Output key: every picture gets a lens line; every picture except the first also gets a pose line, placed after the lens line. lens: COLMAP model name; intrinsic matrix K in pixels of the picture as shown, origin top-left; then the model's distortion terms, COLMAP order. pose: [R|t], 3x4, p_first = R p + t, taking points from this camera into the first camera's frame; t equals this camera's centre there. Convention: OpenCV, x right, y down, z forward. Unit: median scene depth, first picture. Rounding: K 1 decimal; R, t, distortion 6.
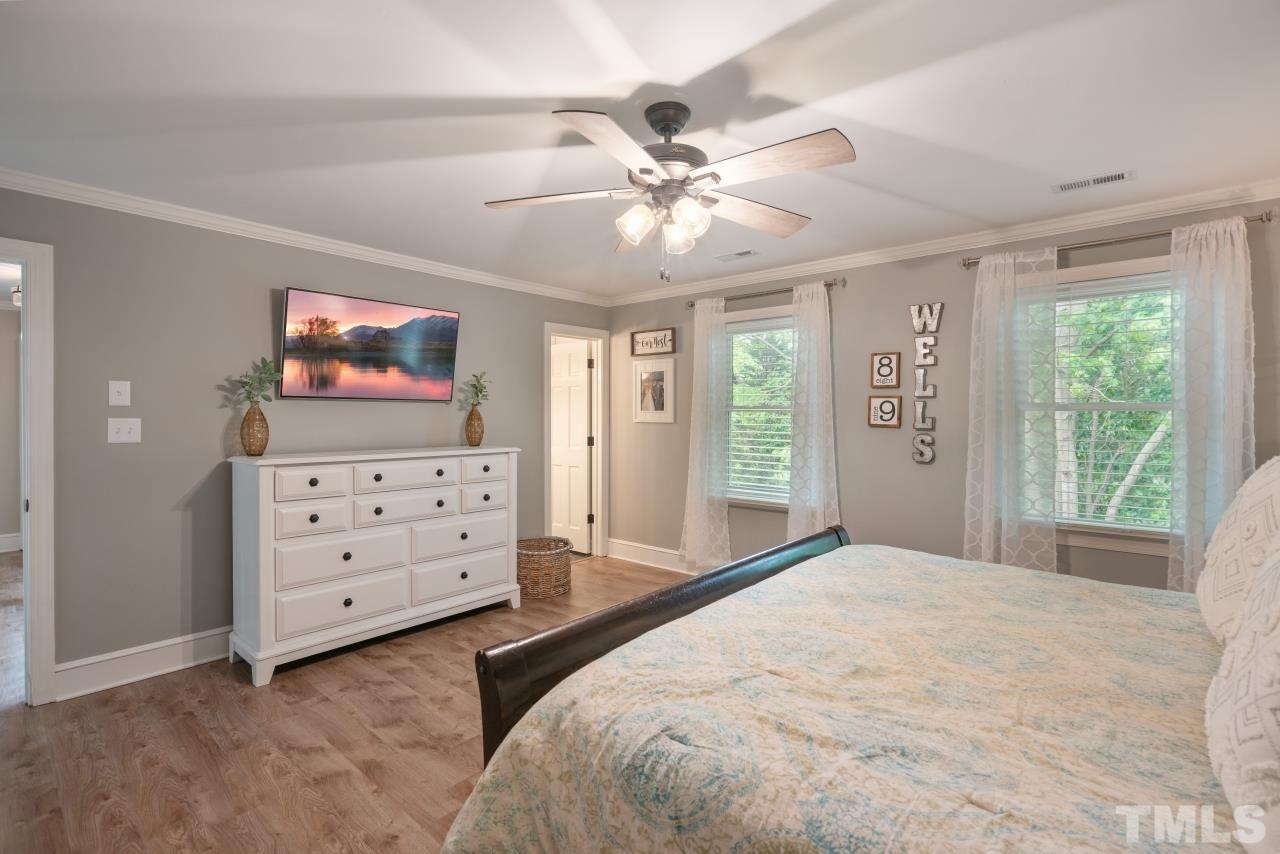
lens RADIAL K [[573.4, 0, 642.9], [0, 573.4, 422.9], [0, 0, 1]] dist [-0.007205, 0.001801]
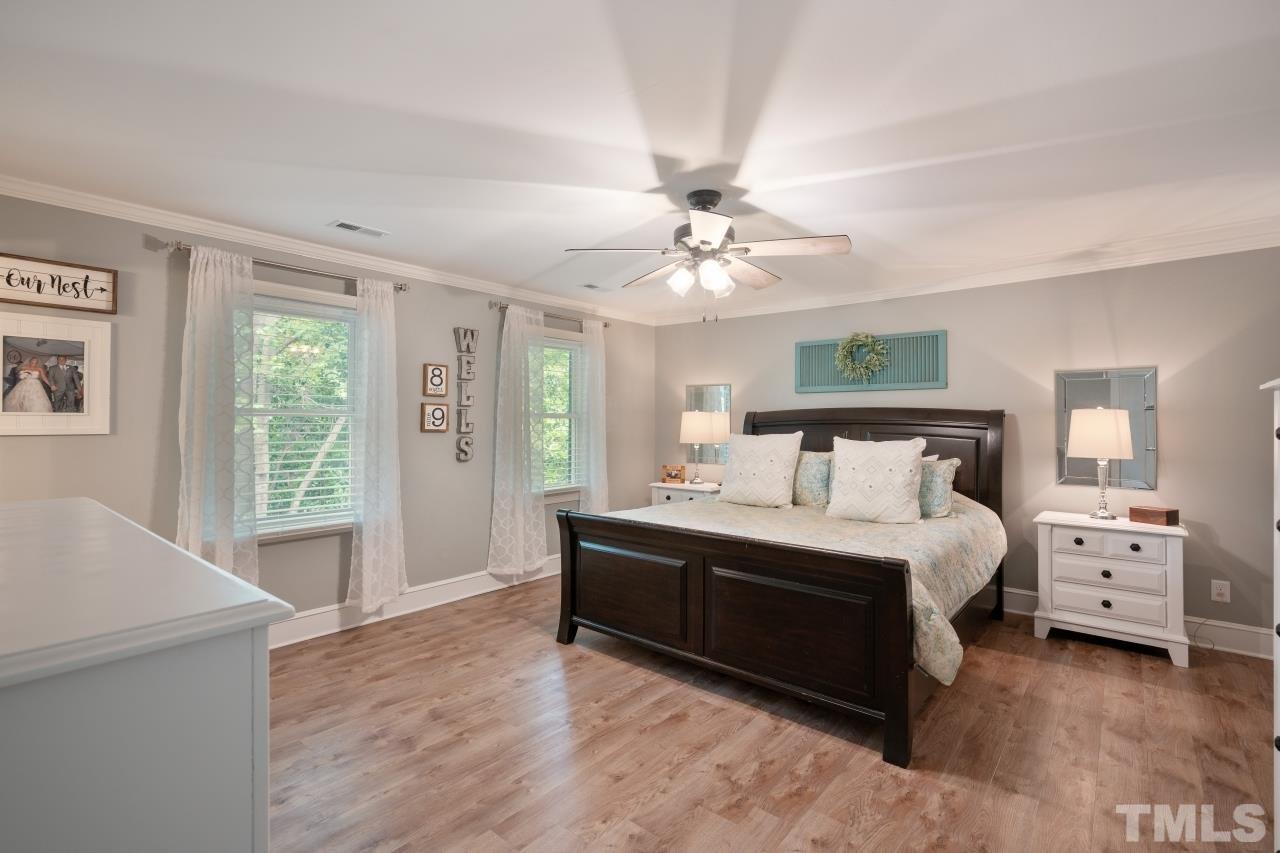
lens RADIAL K [[573.4, 0, 639.3], [0, 573.4, 412.6], [0, 0, 1]] dist [-0.007205, 0.001801]
pose [[0.009882, 0.014341, 0.999848, -0.640728], [0.011851, 0.999825, -0.014458, -0.008530], [-0.999881, 0.011992, 0.009710, 0.569053]]
